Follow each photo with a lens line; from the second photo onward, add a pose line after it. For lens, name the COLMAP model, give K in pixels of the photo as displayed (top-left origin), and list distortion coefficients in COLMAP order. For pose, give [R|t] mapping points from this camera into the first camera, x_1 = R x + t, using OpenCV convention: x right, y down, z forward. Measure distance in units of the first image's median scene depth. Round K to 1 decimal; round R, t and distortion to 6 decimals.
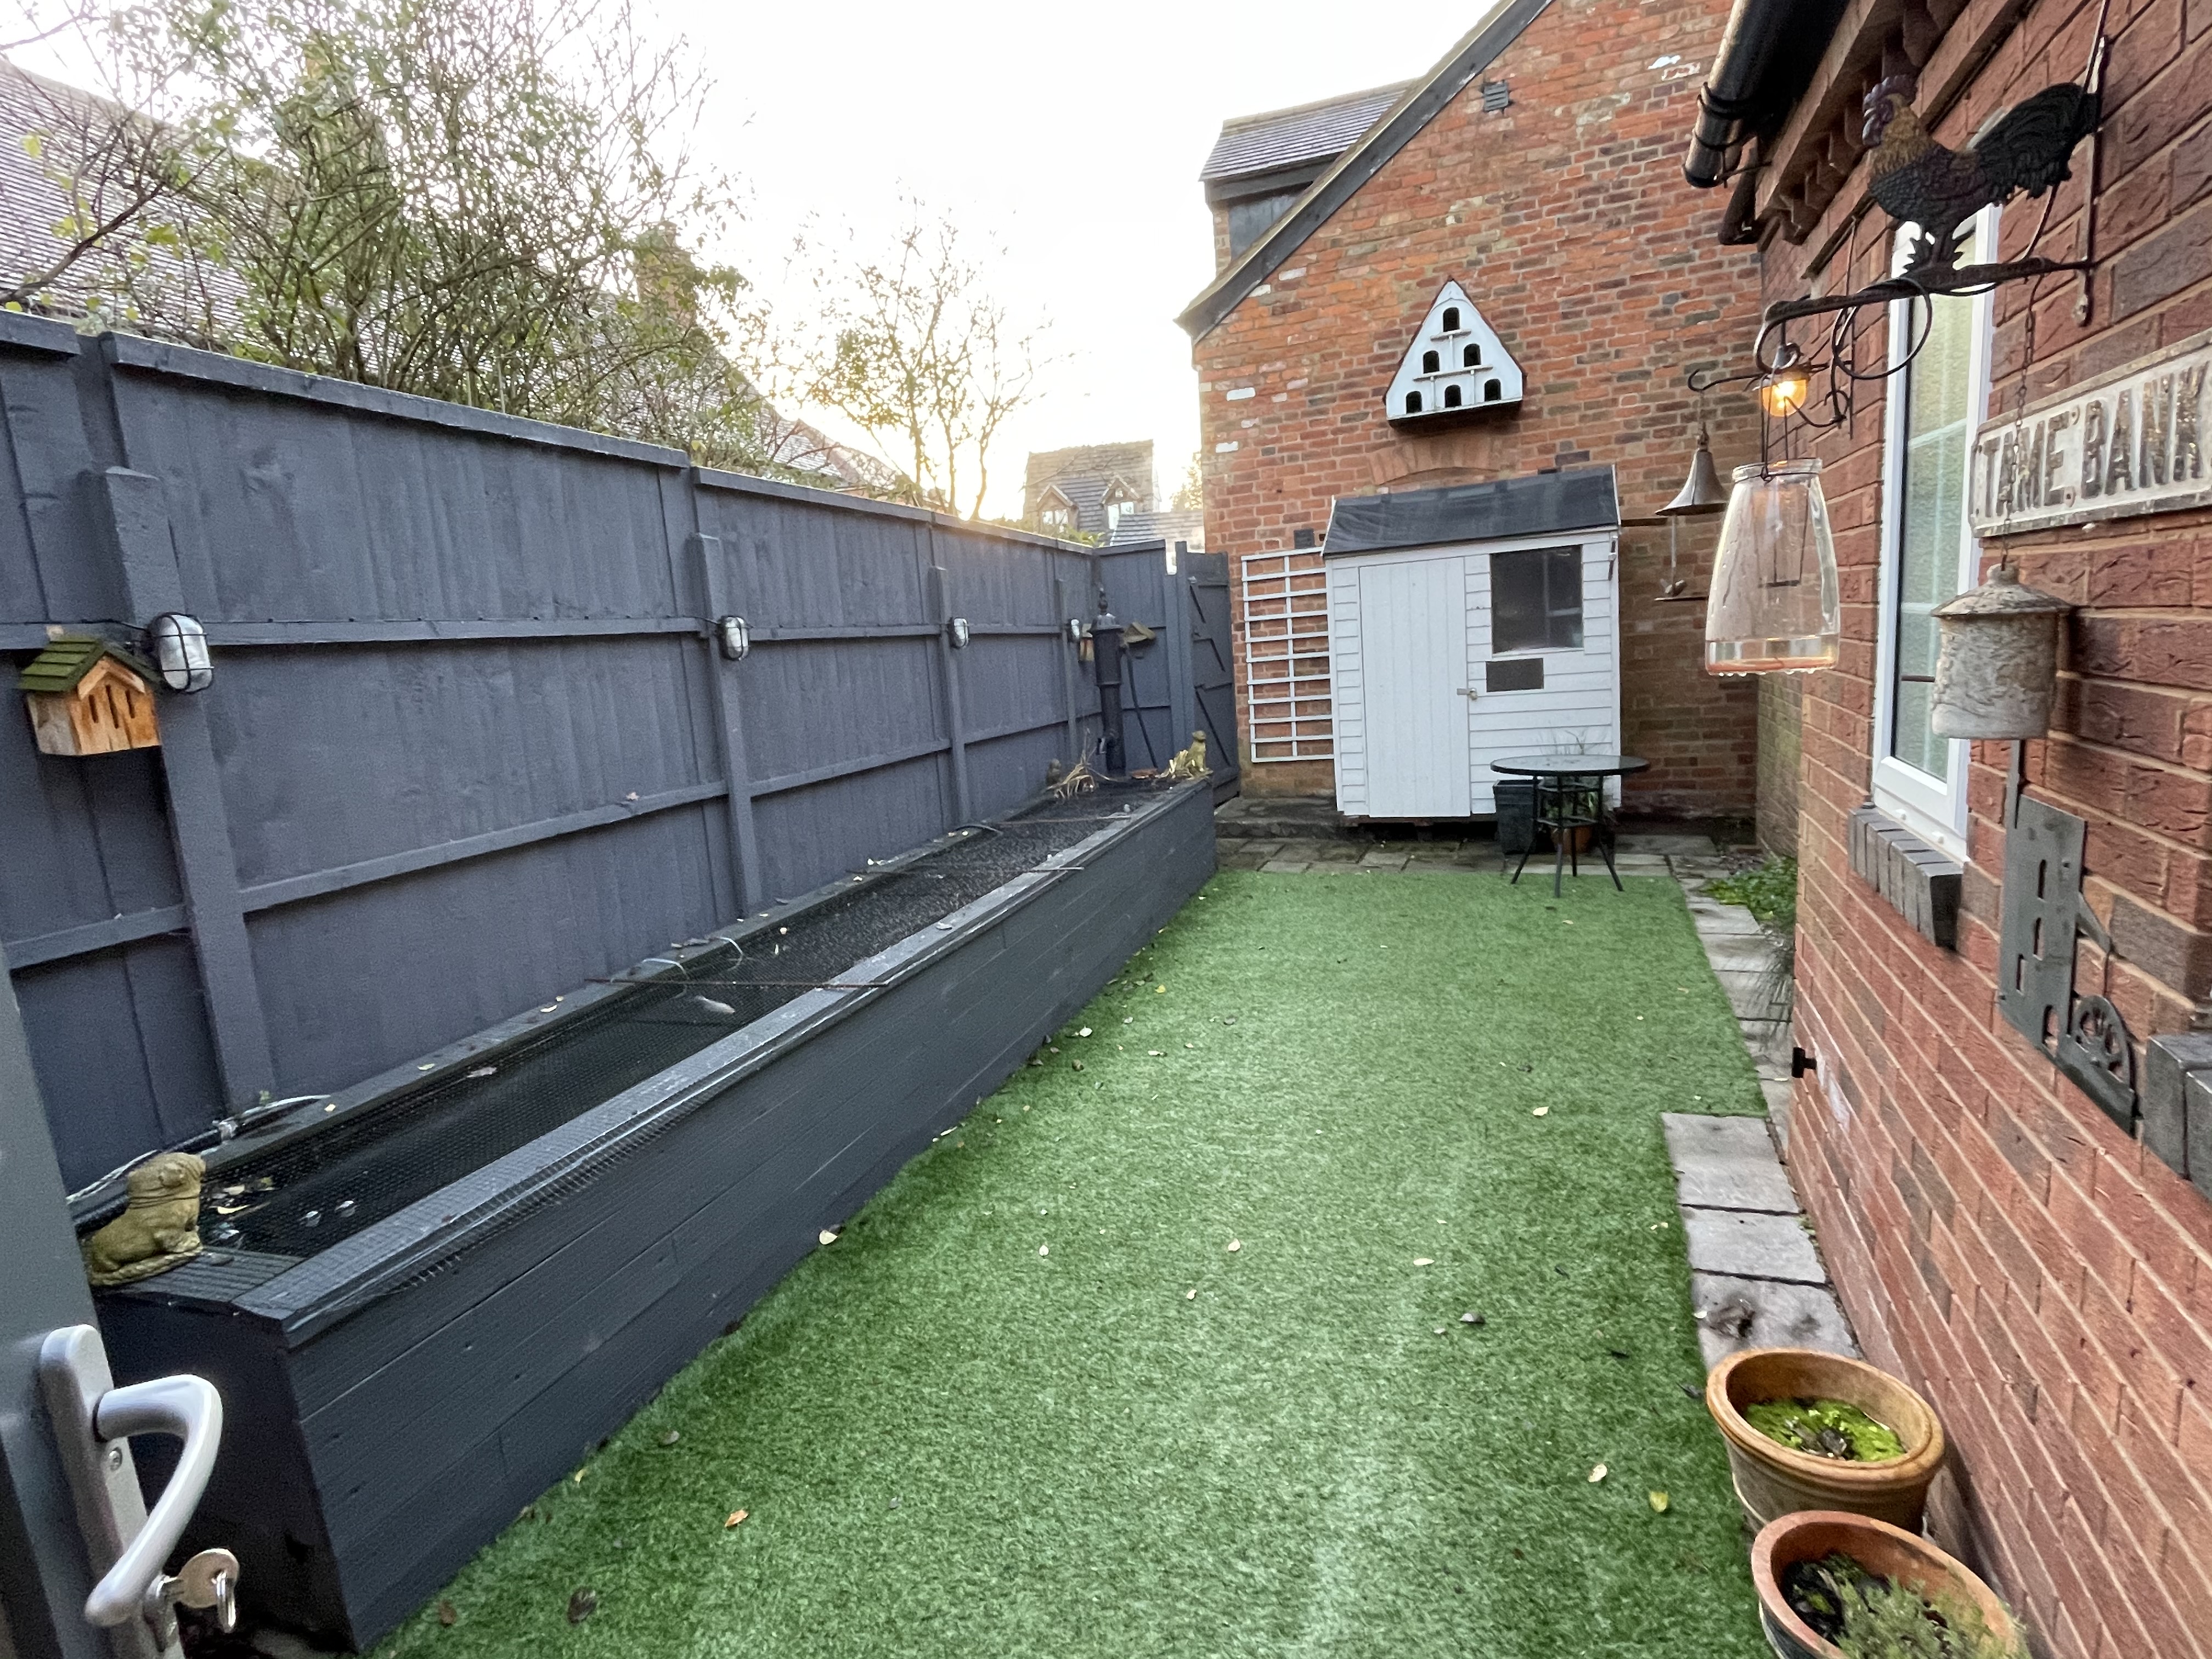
lens RADIAL K [[1107.8, 0, 1105.2], [0, 1107.8, 823.3], [0, 0, 1]] dist [0.001654, 0.000232]
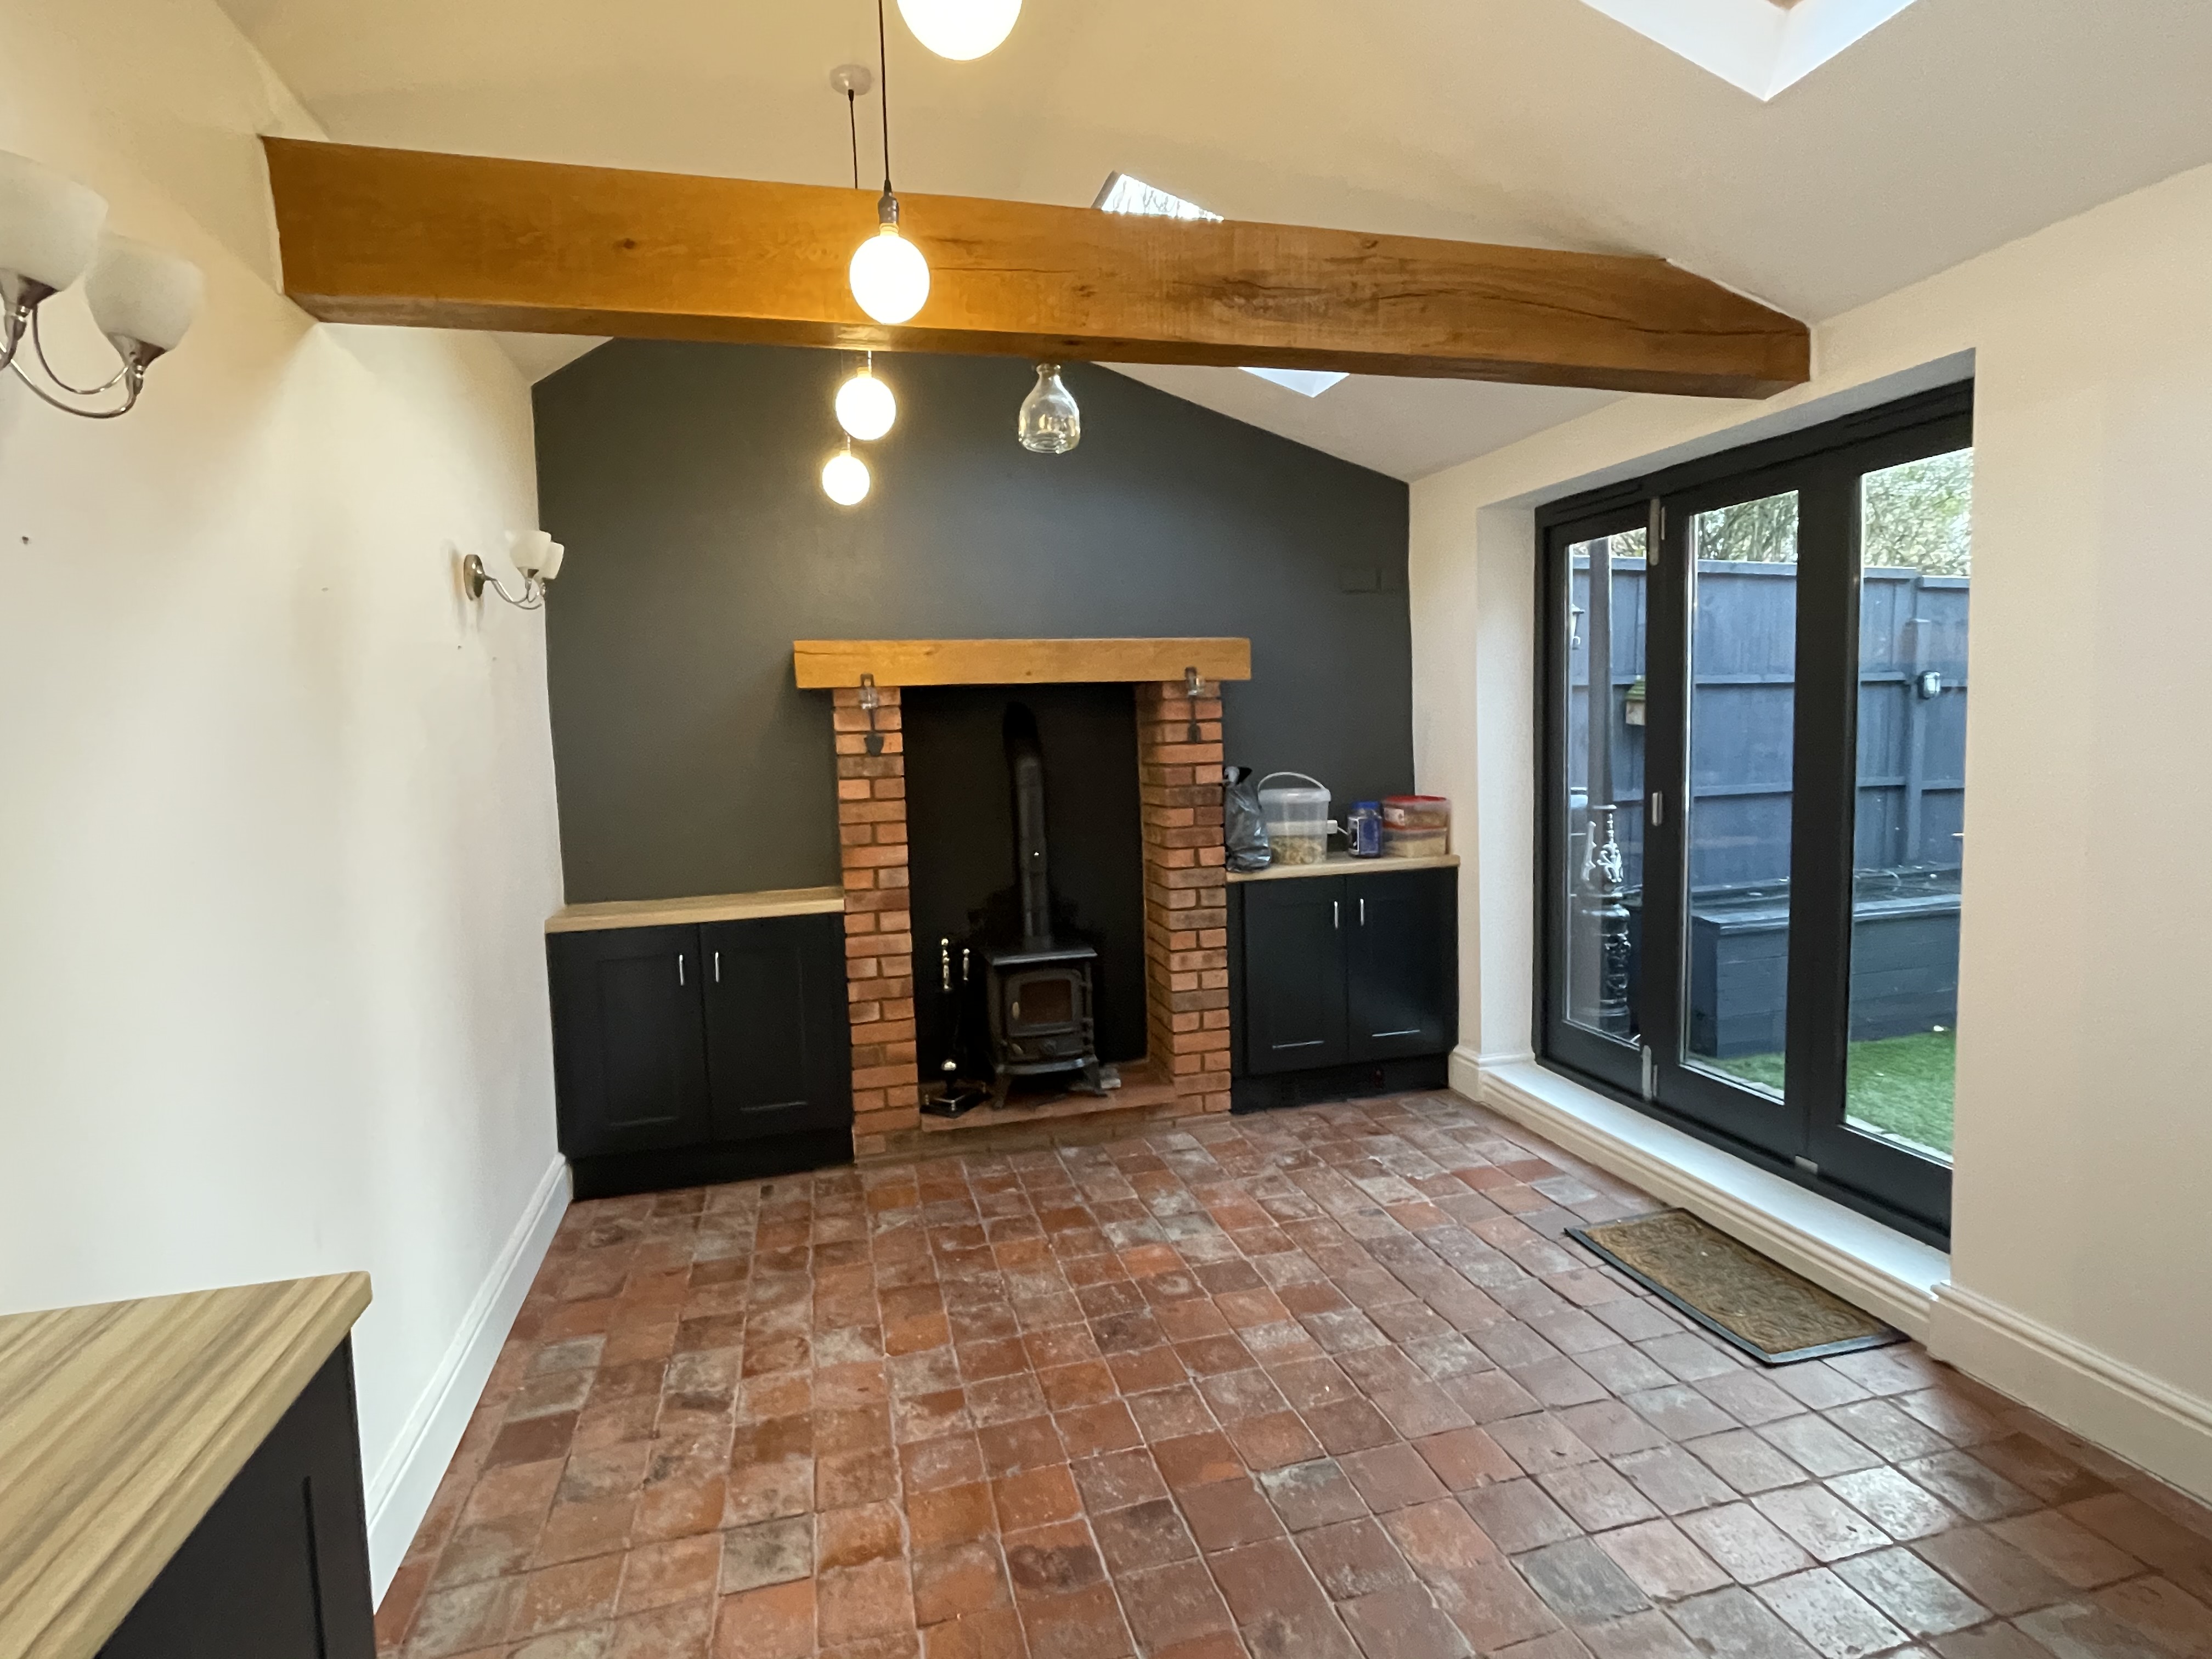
lens RADIAL K [[1107.8, 0, 1100.6], [0, 1107.8, 824.1], [0, 0, 1]] dist [0.001654, 0.000232]
pose [[0.599883, 0.128795, -0.789653, 0.218225], [-0.151984, 0.987331, 0.045578, 0.130128], [0.785520, 0.092673, 0.611858, -0.841050]]
